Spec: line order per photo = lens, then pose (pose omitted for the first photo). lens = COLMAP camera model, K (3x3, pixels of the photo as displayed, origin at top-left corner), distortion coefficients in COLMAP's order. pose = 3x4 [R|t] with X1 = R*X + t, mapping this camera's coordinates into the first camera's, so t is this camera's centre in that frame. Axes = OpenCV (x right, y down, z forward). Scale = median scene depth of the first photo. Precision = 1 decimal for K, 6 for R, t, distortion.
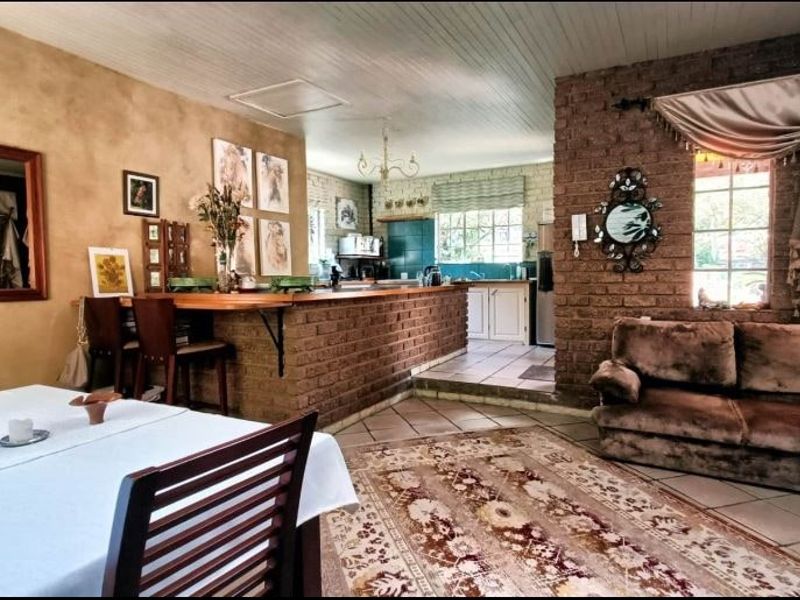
lens RADIAL K [[473.7, 0, 402.3], [0, 473.7, 300.0], [0, 0, 1]] dist [0.000682, -0.000470]
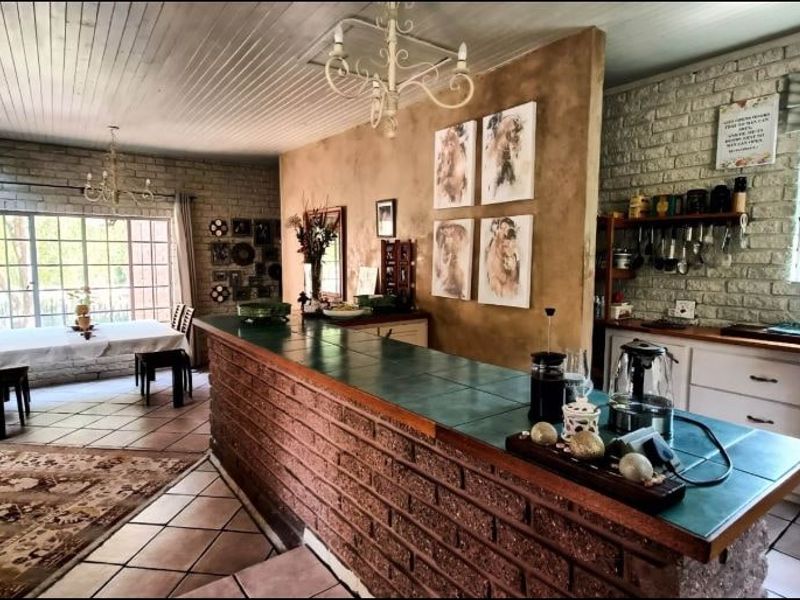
lens RADIAL K [[473.7, 0, 403.4], [0, 473.7, 296.8], [0, 0, 1]] dist [0.000682, -0.000470]
pose [[-0.413187, 0.089519, -0.906235, 0.401564], [-0.045084, 0.991925, 0.118540, -0.149257], [0.909530, 0.089836, -0.405815, 1.298977]]
